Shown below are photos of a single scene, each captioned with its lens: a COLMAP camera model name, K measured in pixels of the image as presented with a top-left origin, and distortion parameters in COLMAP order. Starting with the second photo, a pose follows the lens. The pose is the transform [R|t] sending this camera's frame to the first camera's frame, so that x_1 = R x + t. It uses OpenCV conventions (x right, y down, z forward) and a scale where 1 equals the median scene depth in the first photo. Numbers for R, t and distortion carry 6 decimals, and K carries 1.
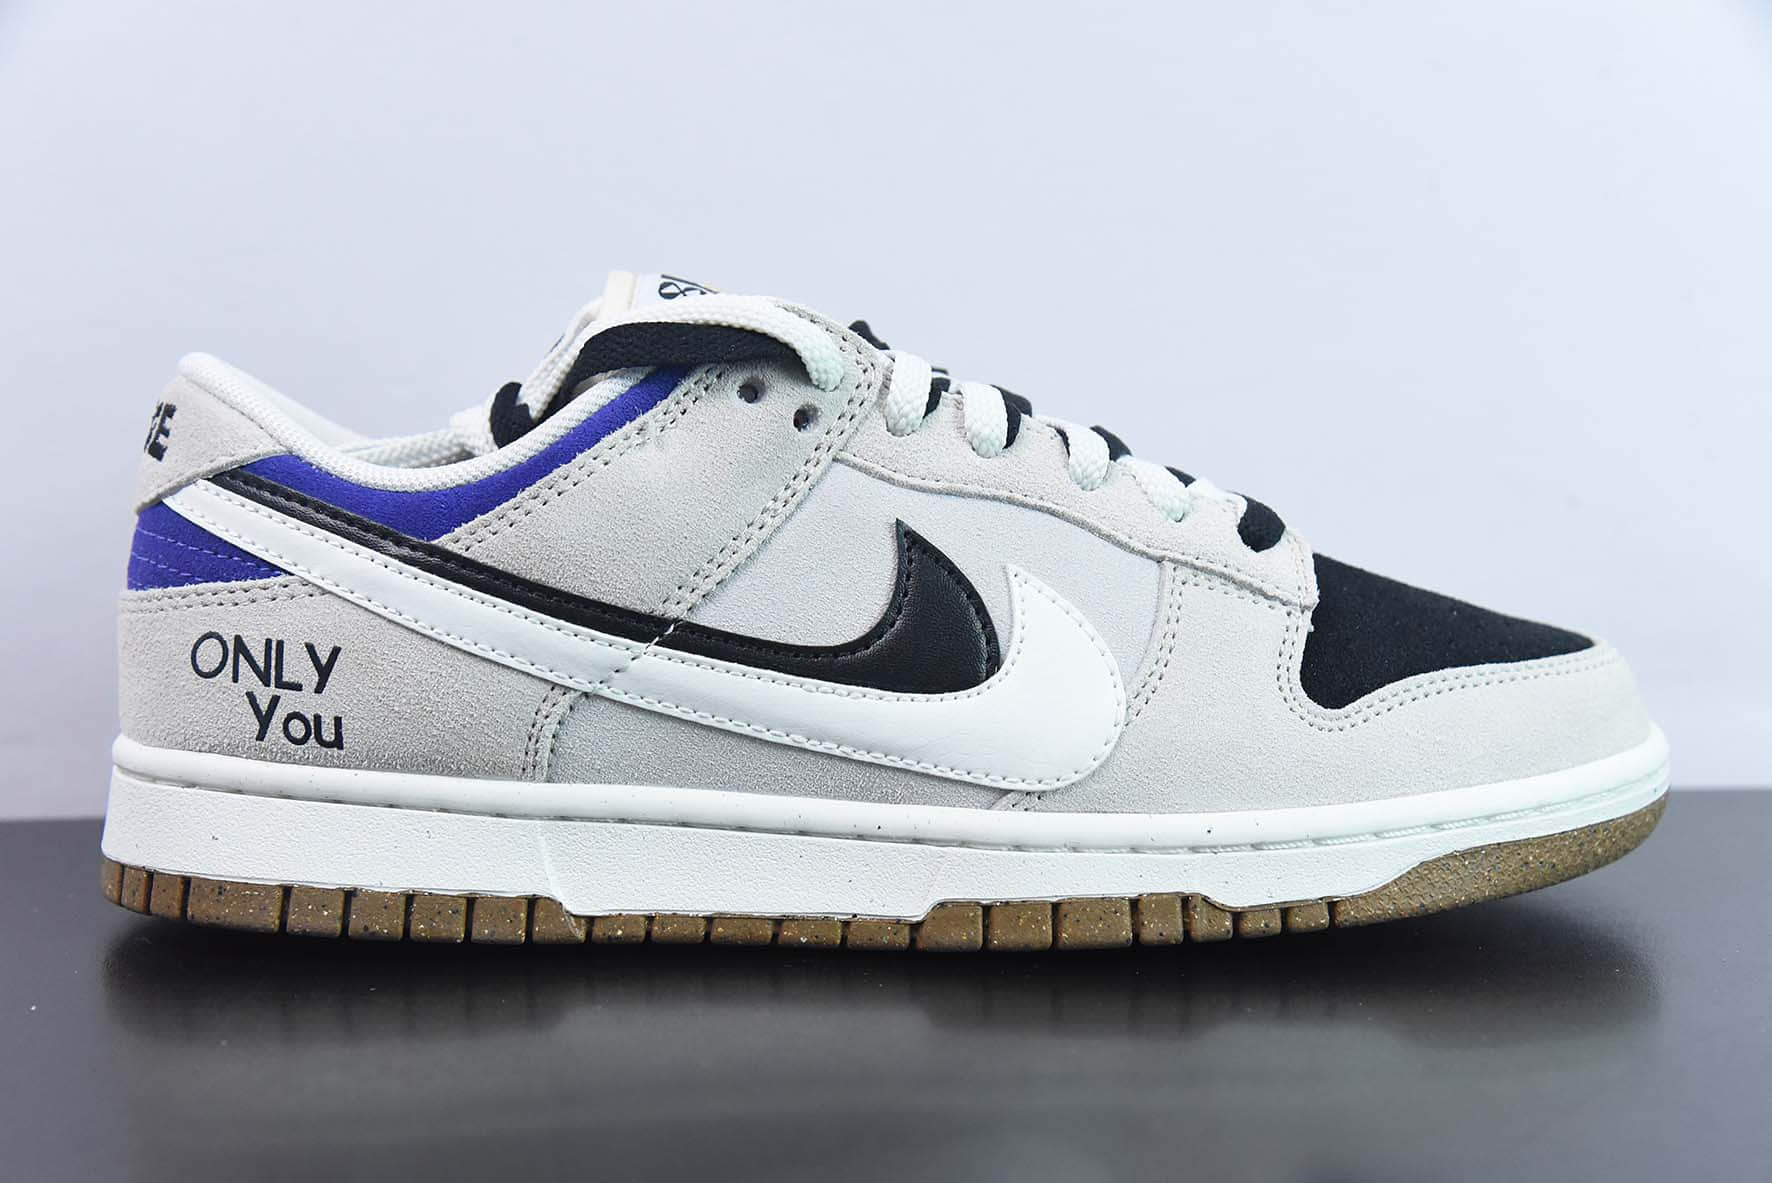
lens RADIAL K [[2531.3, 0, 889.4], [0, 2531.3, 596.9], [0, 0, 1]] dist [0.088059, 0.000000]
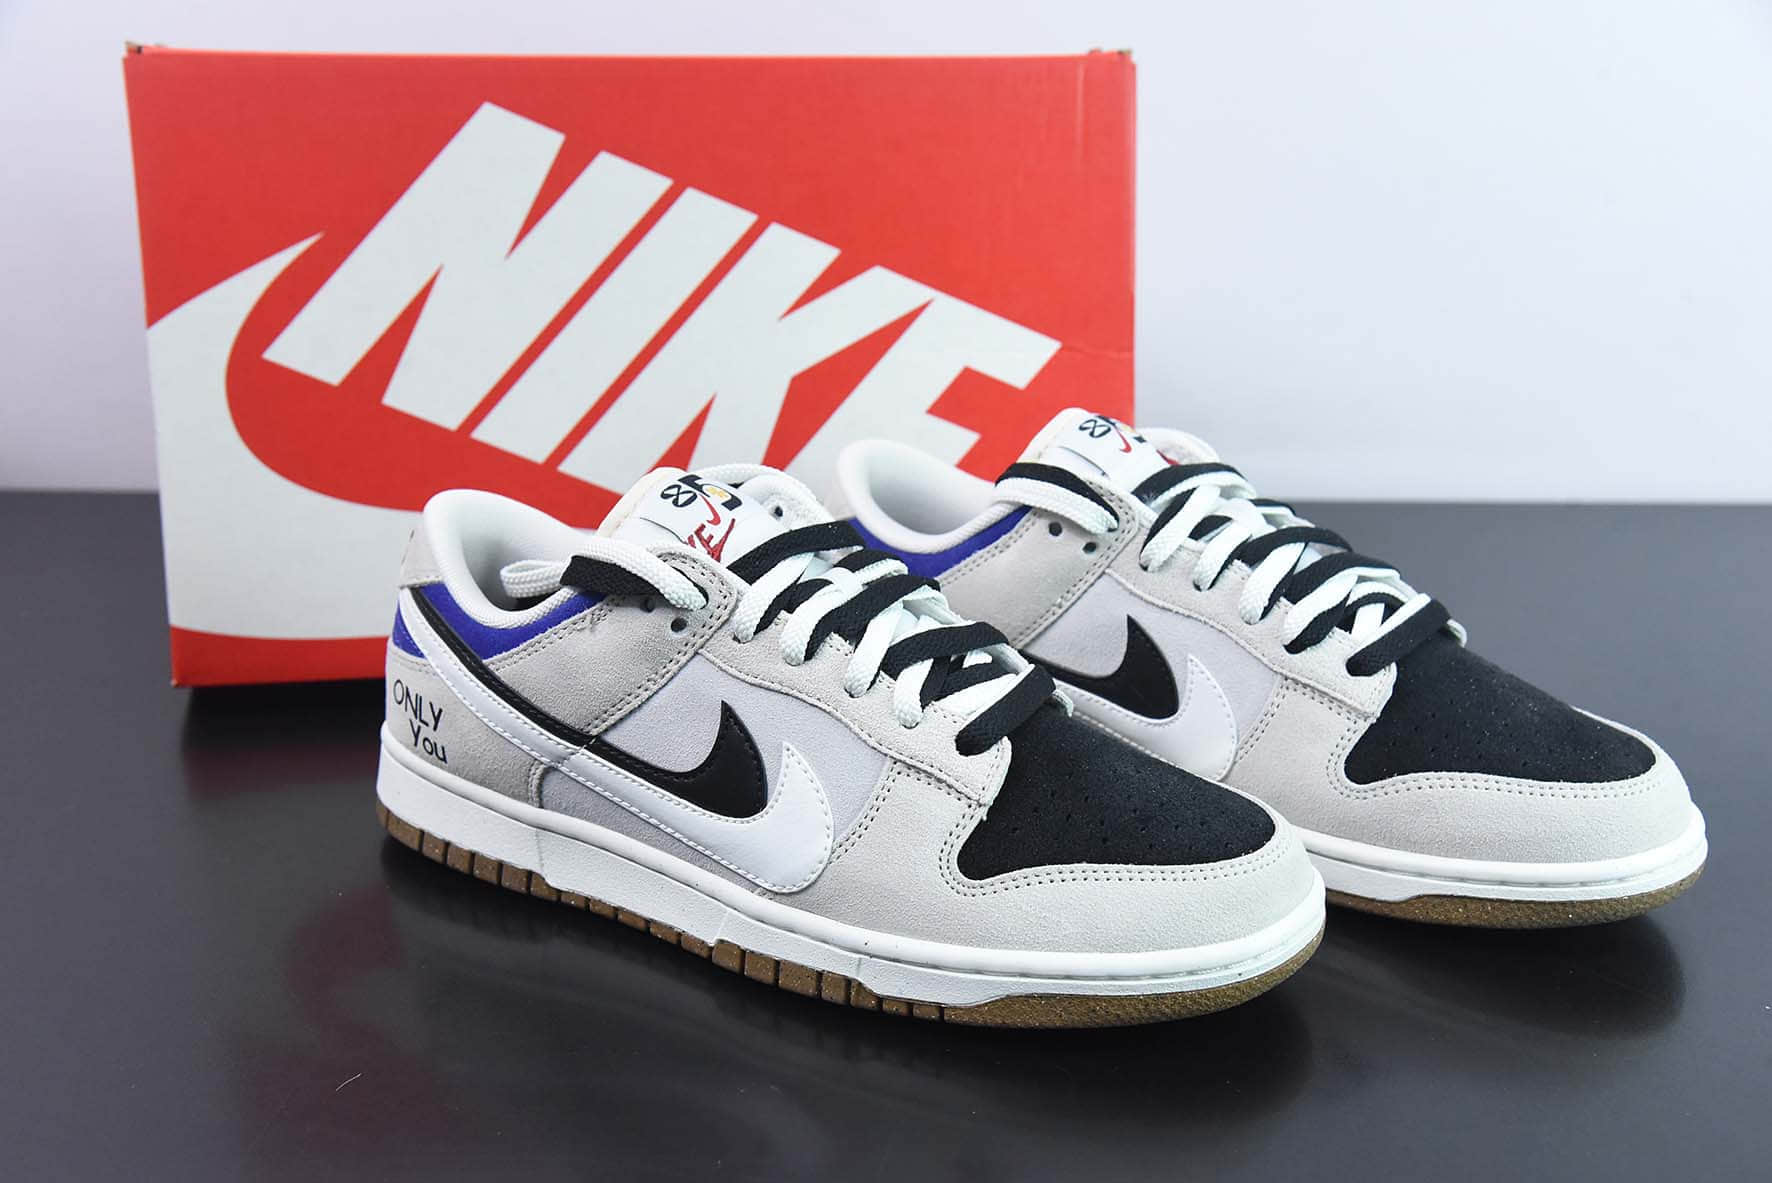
lens RADIAL K [[2244.4, 0, 884.0], [0, 2244.4, 587.1], [0, 0, 1]] dist [-0.002099, 0.000000]
pose [[0.825598, 0.191383, -0.530812, 0.811900], [-0.059503, 0.965007, 0.255384, -0.460183], [0.561113, -0.179259, 0.808095, -0.044233]]
